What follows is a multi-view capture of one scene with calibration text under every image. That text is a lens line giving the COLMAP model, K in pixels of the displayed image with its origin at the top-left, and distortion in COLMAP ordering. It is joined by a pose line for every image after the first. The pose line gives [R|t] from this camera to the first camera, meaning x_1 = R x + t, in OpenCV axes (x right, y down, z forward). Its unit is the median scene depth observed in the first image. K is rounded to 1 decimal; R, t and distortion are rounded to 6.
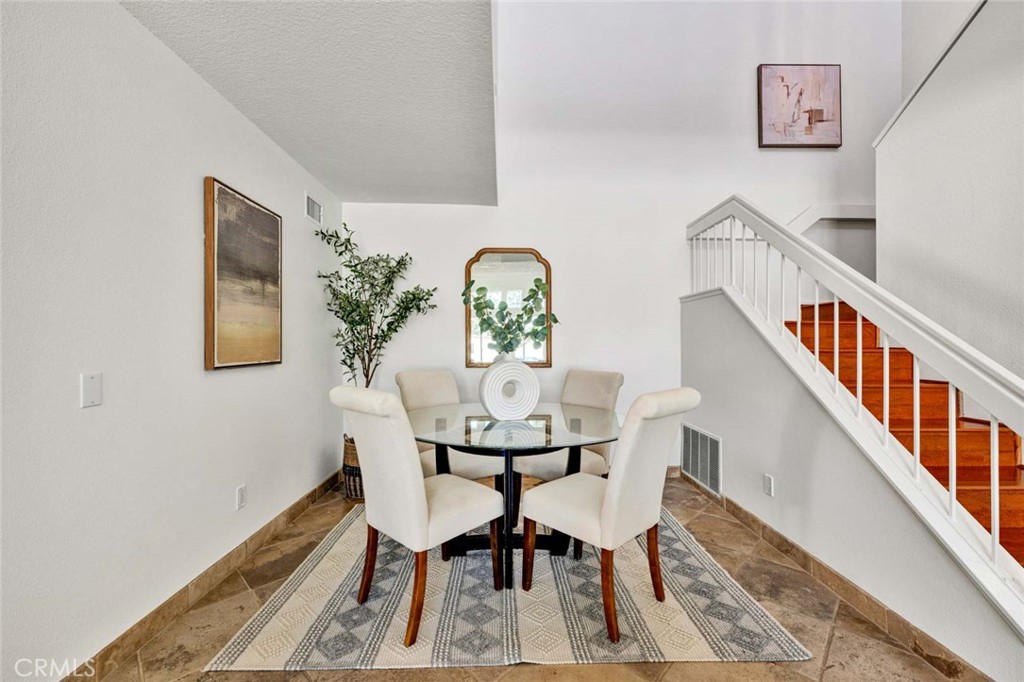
lens RADIAL K [[418.5, 0, 514.6], [0, 418.5, 345.7], [0, 0, 1]] dist [-0.000516, -0.000025]
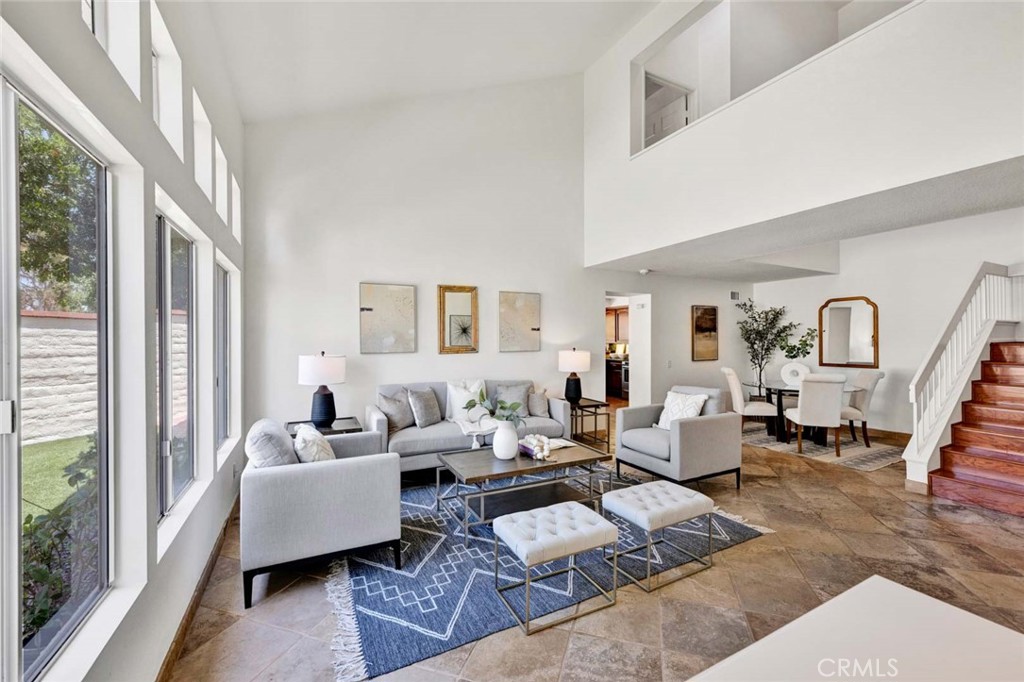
lens RADIAL K [[418.5, 0, 514.6], [0, 418.5, 345.7], [0, 0, 1]] dist [-0.000516, -0.000025]
pose [[0.457140, 0.002165, -0.889392, 1.043039], [0.004626, 0.999978, 0.004812, -0.057614], [0.889383, -0.006314, 0.457120, -1.178701]]
